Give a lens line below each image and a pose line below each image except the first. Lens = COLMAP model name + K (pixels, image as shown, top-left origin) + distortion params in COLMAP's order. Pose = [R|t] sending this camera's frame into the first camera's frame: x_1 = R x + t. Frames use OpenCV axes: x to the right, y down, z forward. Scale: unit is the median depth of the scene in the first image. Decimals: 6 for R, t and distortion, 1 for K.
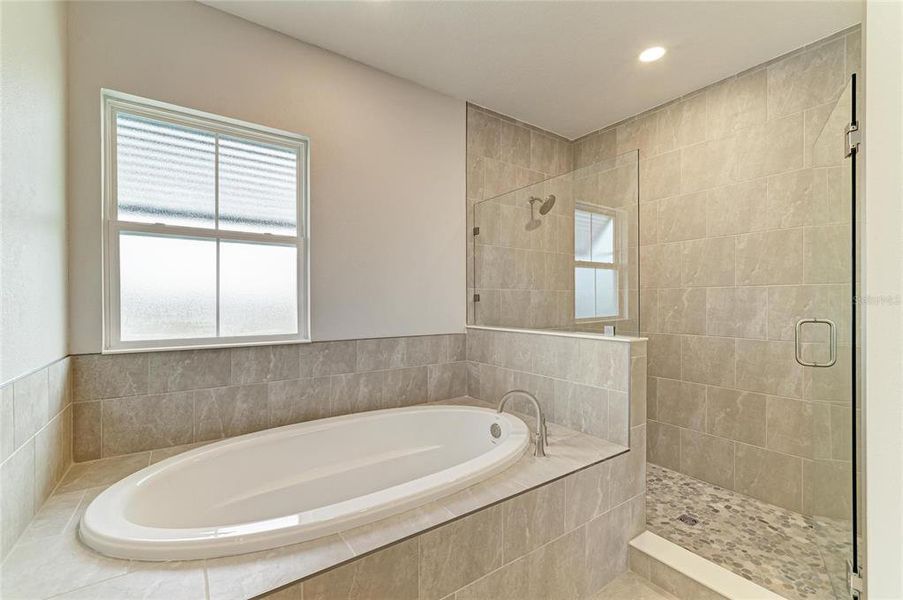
lens RADIAL K [[392.0, 0, 451.7], [0, 392.0, 292.8], [0, 0, 1]] dist [-0.002557, 0.001195]
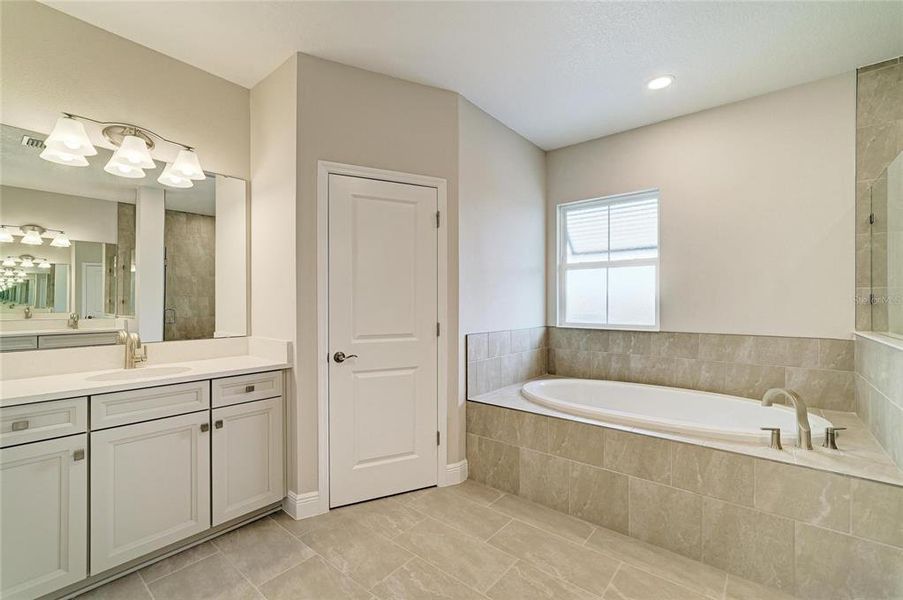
lens RADIAL K [[392.0, 0, 448.3], [0, 392.0, 303.4], [0, 0, 1]] dist [-0.002557, 0.001195]
pose [[0.251137, 0.004491, -0.967941, 0.836378], [0.023872, 0.999656, 0.010832, -0.010087], [0.967657, -0.025827, 0.250943, -0.095195]]
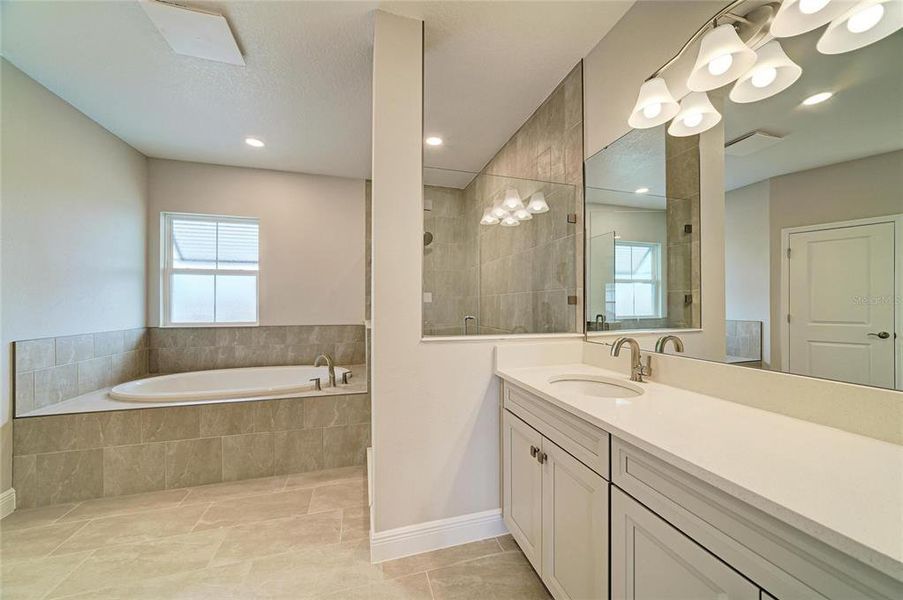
lens RADIAL K [[327.0, 0, 460.1], [0, 327.0, 305.7], [0, 0, 1]] dist [-0.006305, 0.002186]
pose [[0.943999, 0.006911, -0.329875, 1.095071], [0.002552, 0.999598, 0.028246, -0.015851], [0.329937, -0.027506, 0.943602, -0.165113]]
